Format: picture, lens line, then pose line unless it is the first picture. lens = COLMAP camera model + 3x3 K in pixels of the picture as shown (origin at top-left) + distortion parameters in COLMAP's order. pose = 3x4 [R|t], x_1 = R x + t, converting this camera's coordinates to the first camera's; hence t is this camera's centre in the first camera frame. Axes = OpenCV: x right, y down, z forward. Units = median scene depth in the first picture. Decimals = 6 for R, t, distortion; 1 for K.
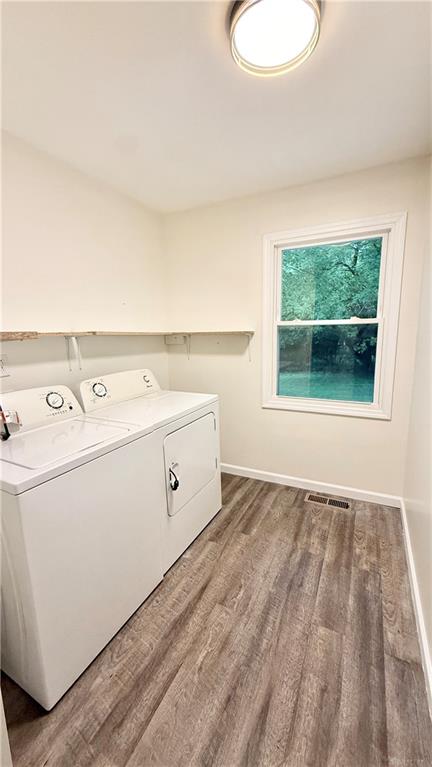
lens RADIAL K [[306.3, 0, 214.1], [0, 306.3, 382.7], [0, 0, 1]] dist [-0.002602, 0.000136]
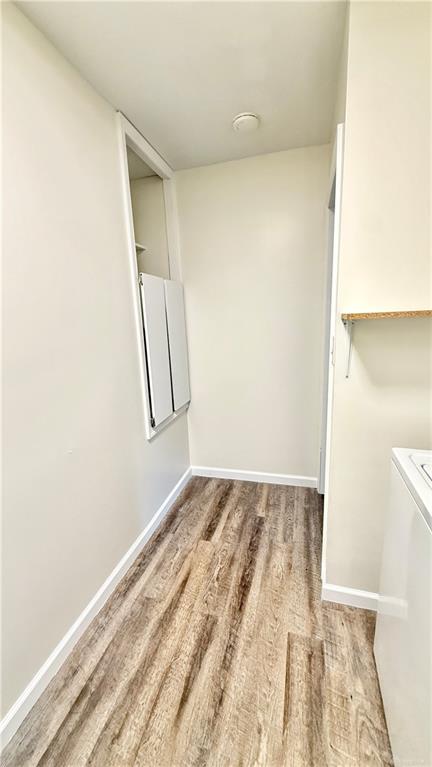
lens RADIAL K [[306.3, 0, 215.1], [0, 306.3, 384.4], [0, 0, 1]] dist [-0.002602, 0.000136]
pose [[-0.980647, 0.095074, -0.171151, 0.137335], [0.025174, 0.928154, 0.371344, -0.269354], [0.194160, 0.359849, -0.912585, 1.534144]]
